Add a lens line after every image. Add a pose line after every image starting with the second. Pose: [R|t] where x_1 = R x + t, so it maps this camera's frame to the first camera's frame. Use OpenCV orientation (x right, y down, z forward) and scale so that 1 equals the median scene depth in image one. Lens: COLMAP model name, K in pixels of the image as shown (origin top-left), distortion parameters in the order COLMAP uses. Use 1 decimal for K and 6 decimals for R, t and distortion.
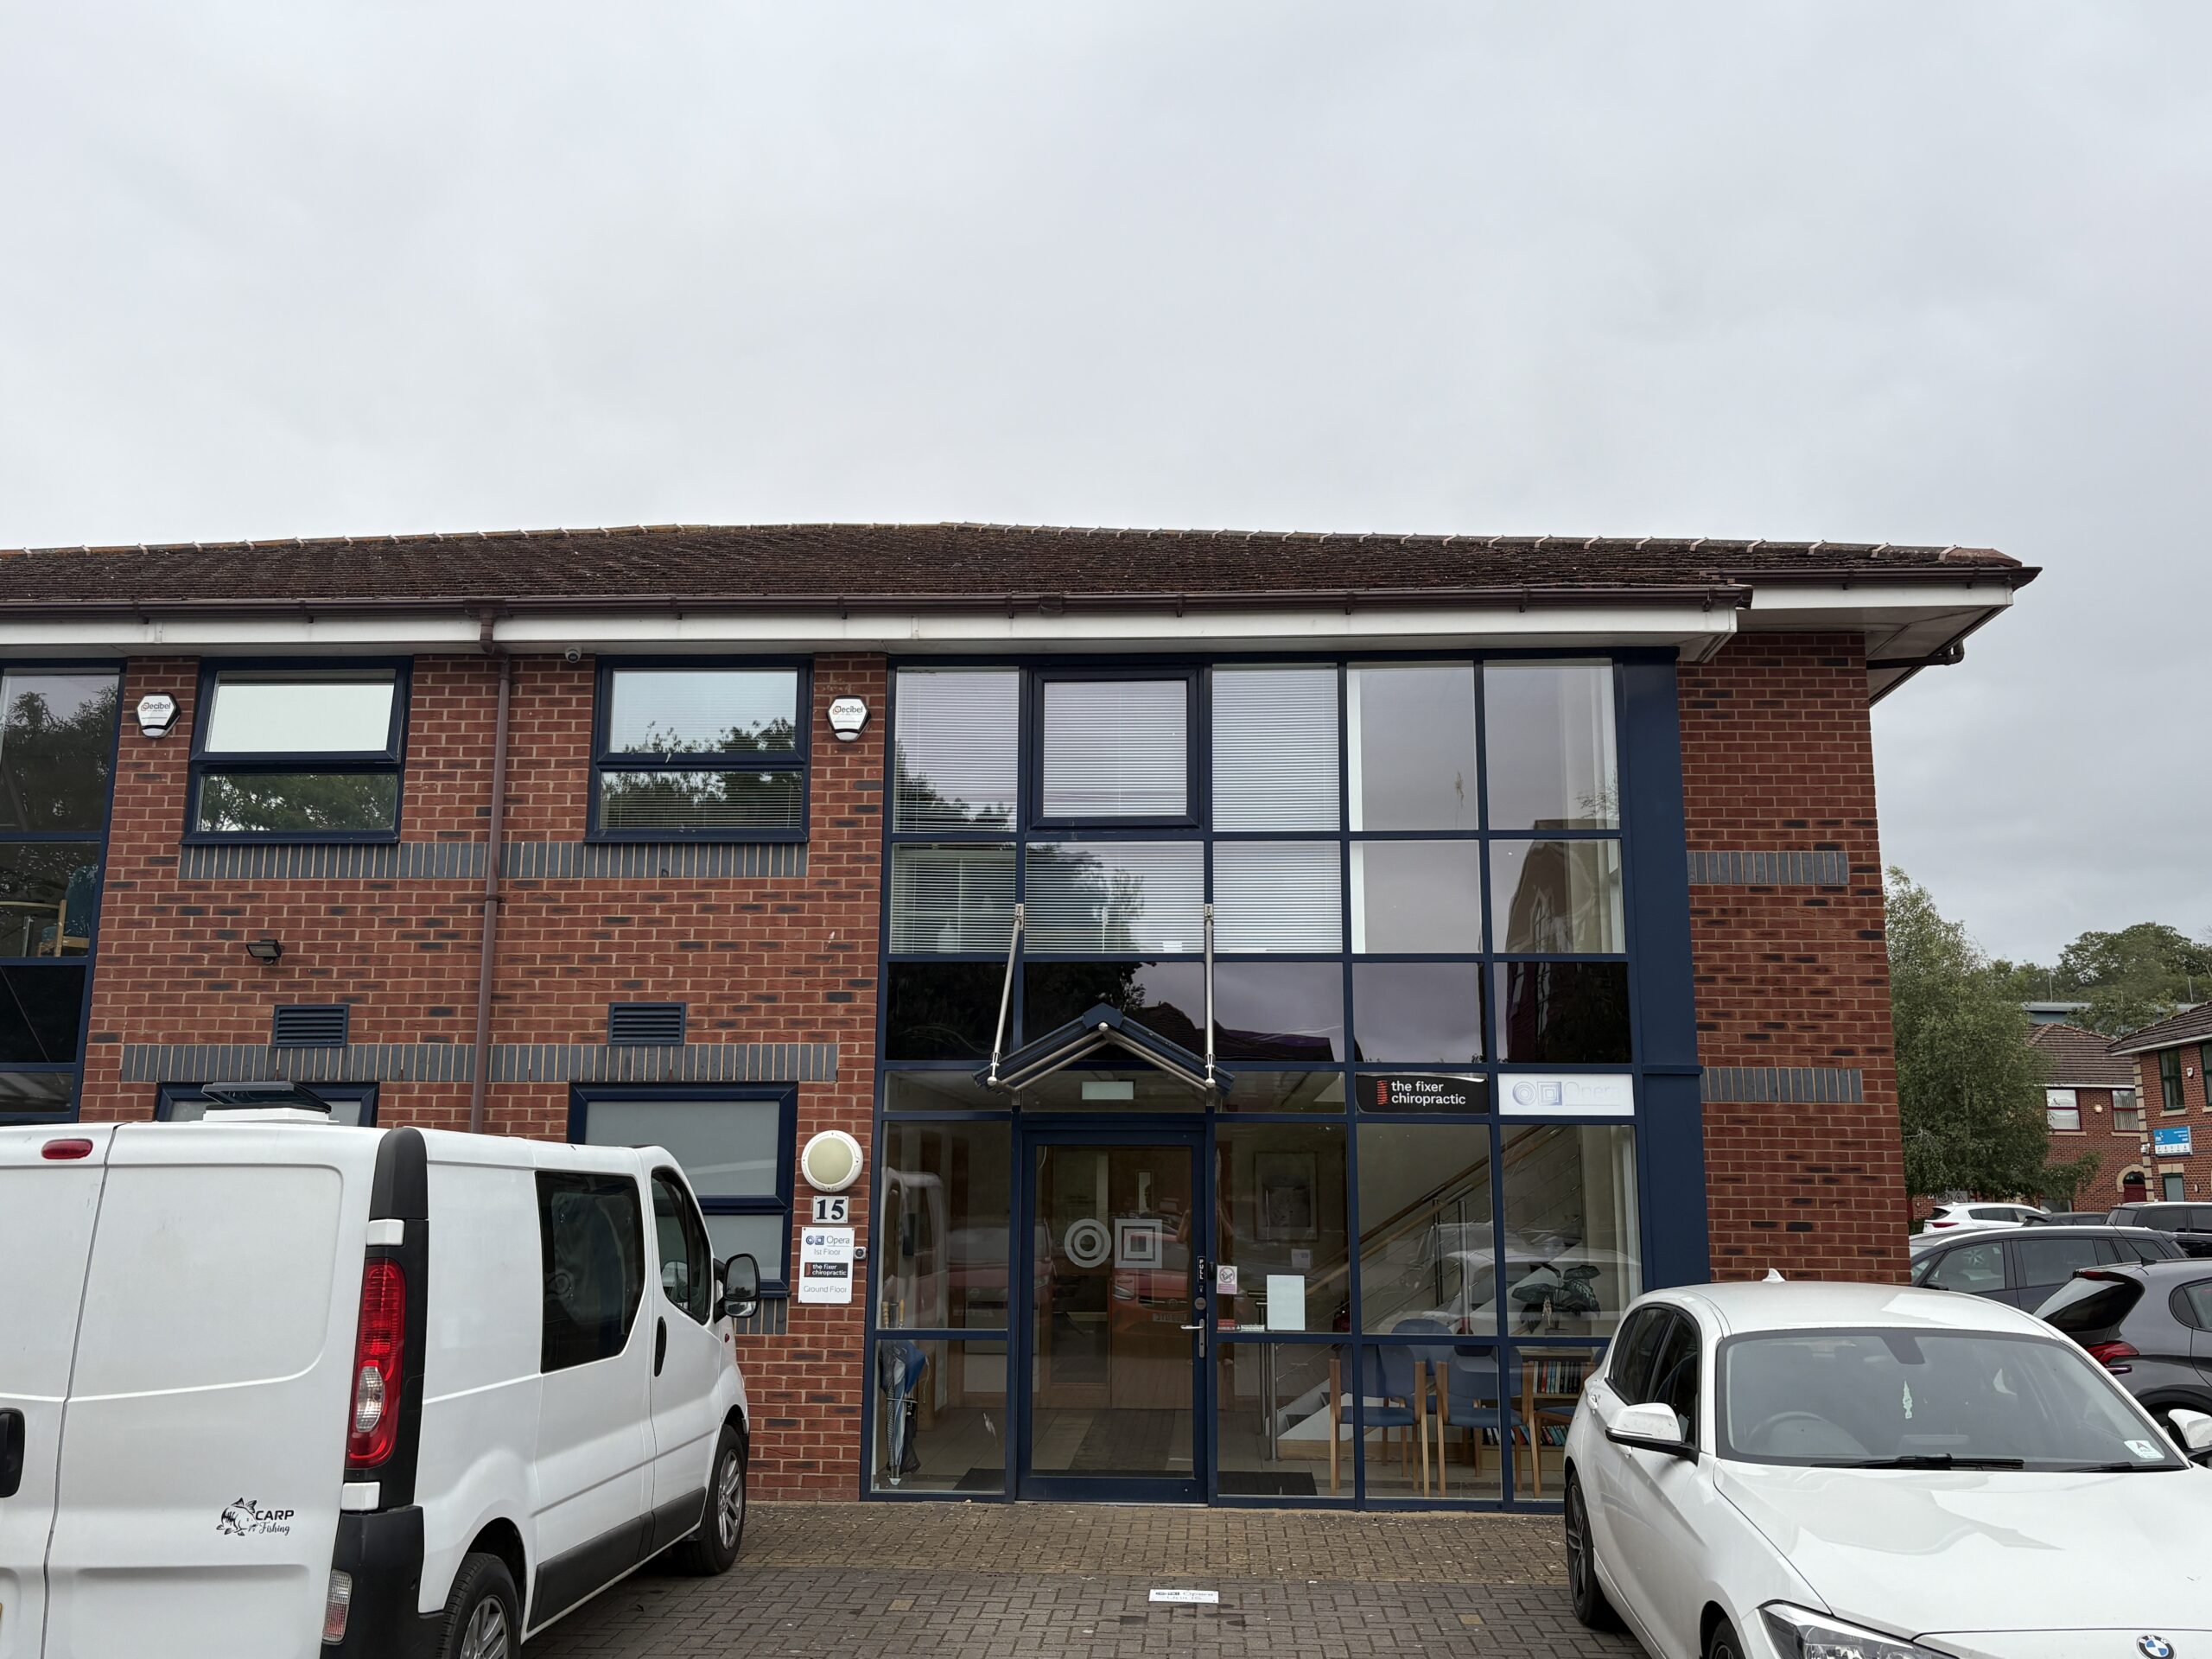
lens RADIAL K [[1881.3, 0, 1105.8], [0, 1881.3, 832.9], [0, 0, 1]] dist [0.028014, 0.007741]
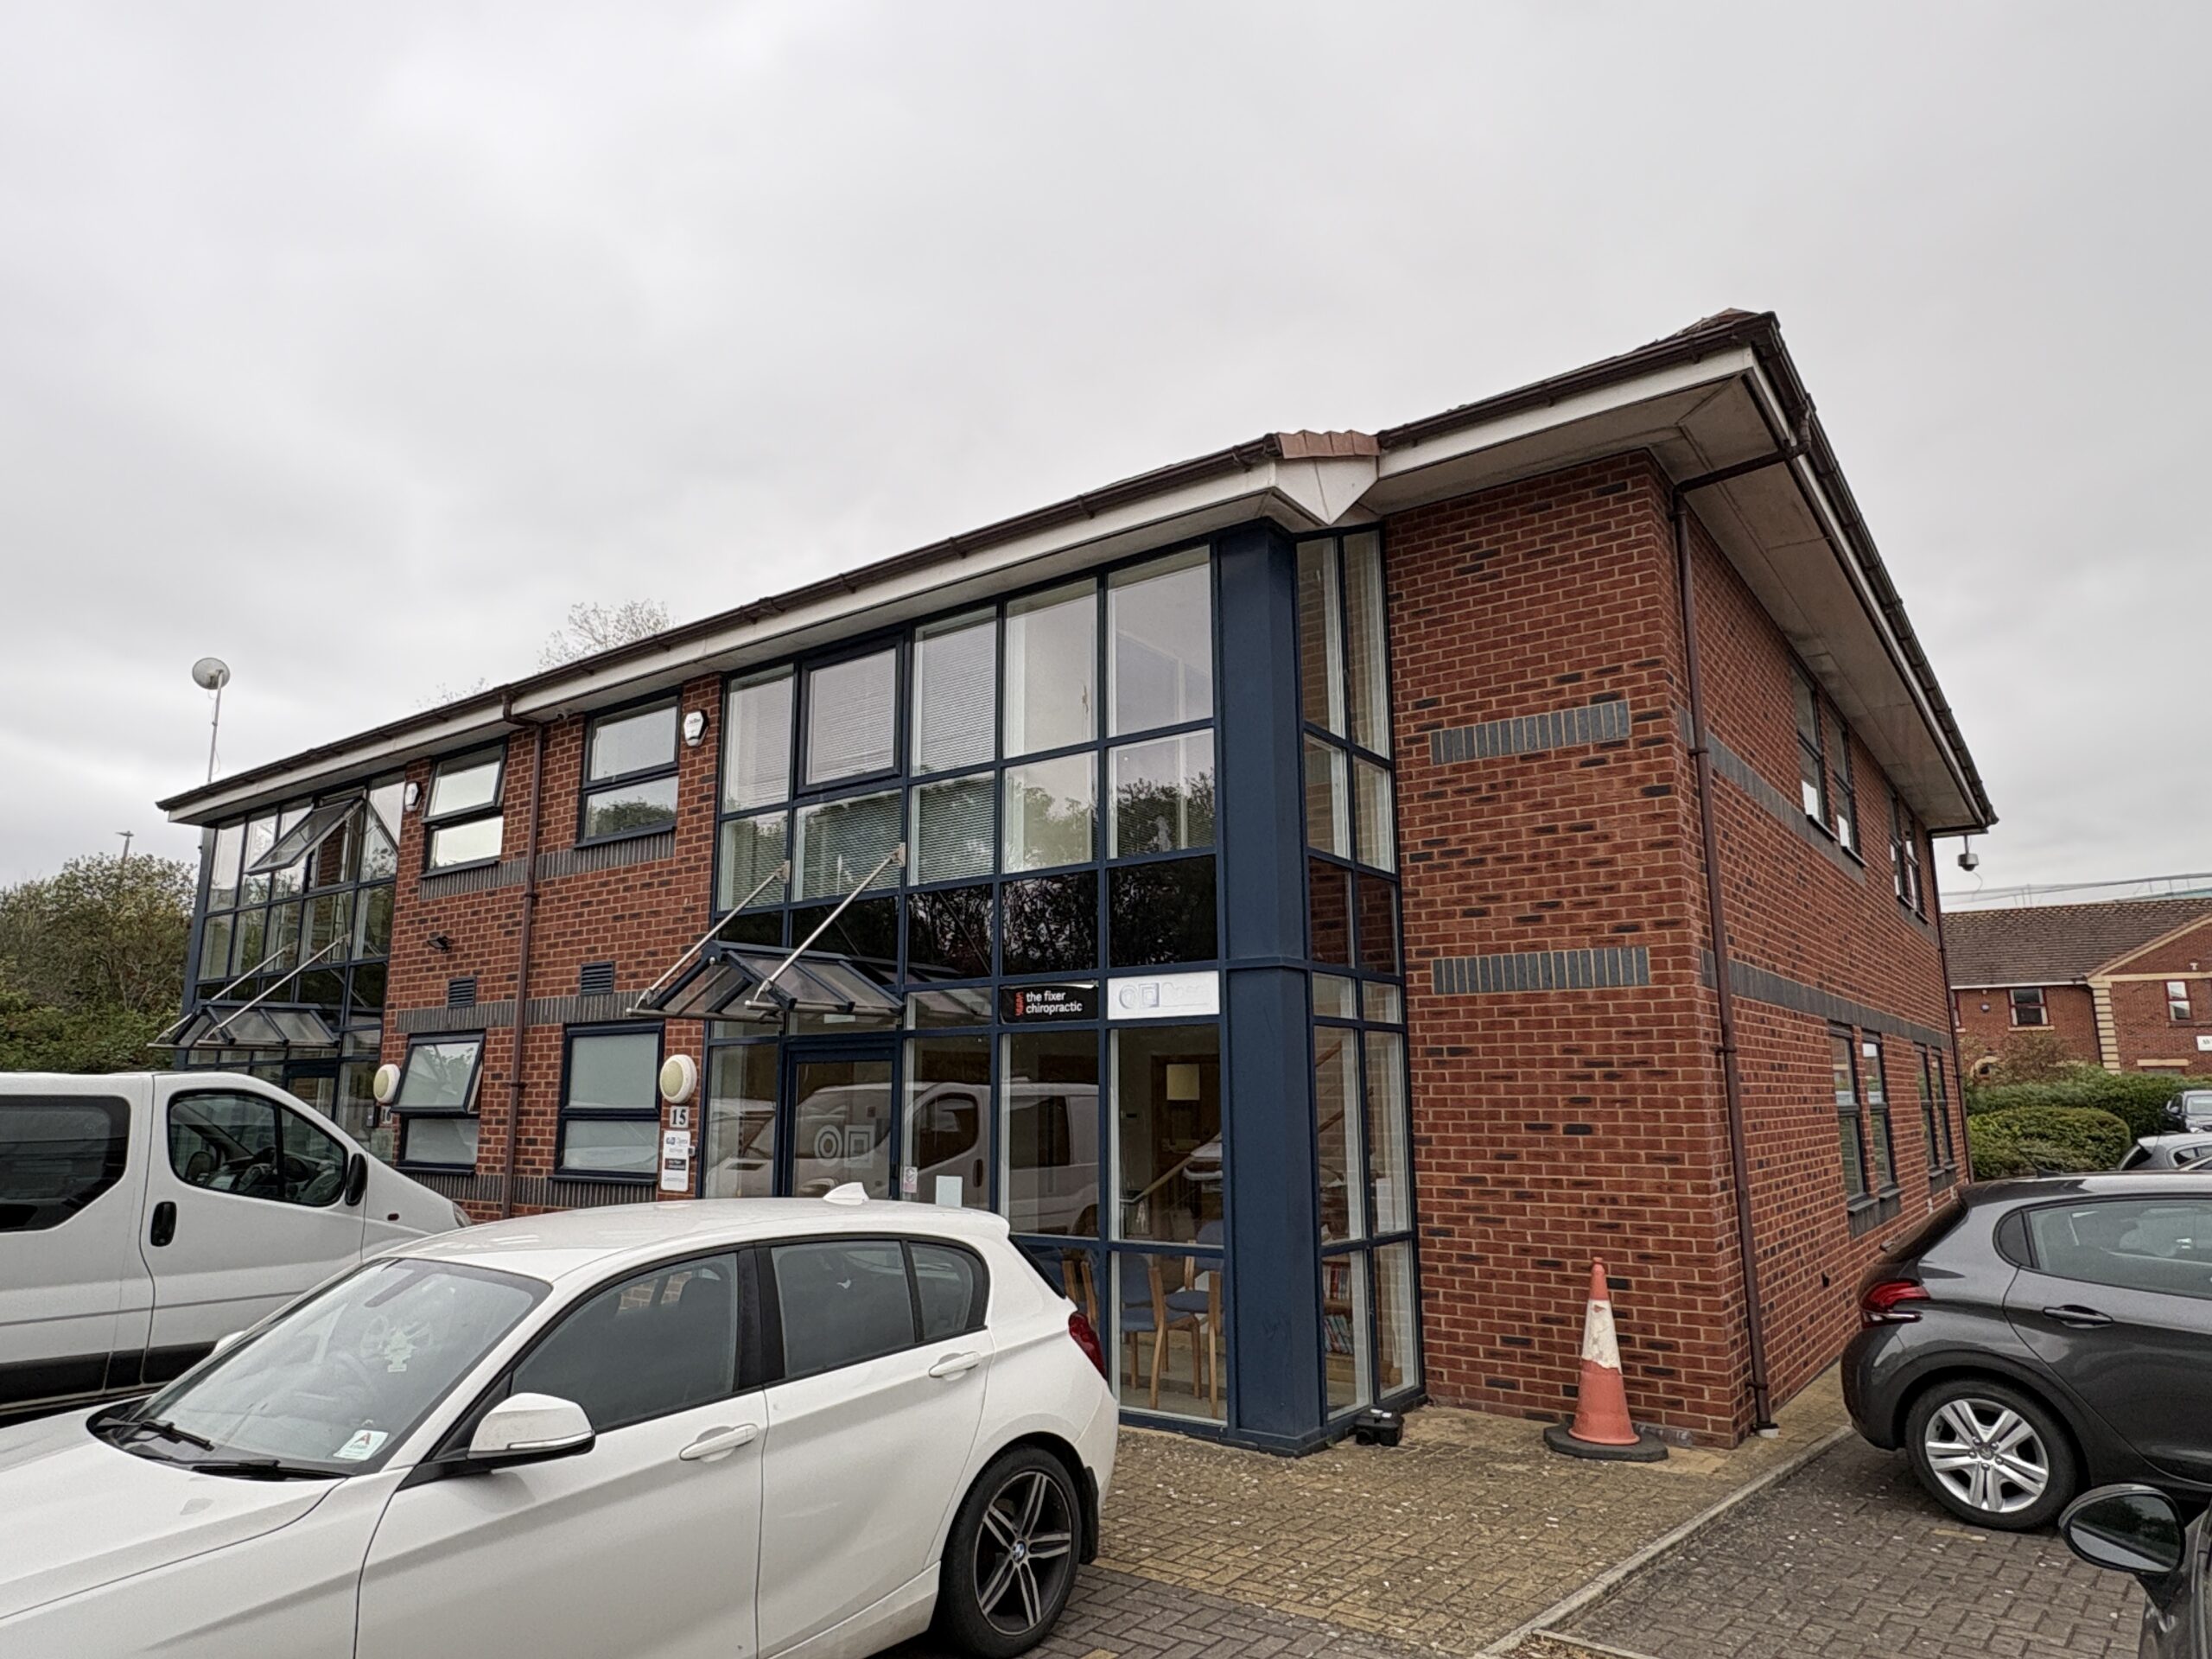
lens RADIAL K [[1348.6, 0, 1106.3], [0, 1348.6, 832.2], [0, 0, 1]] dist [0.006945, -0.001408]
pose [[0.836060, -0.116074, -0.536219, 0.533064], [0.114927, 0.992732, -0.035703, 0.067162], [0.536466, -0.031776, 0.843324, 0.351727]]
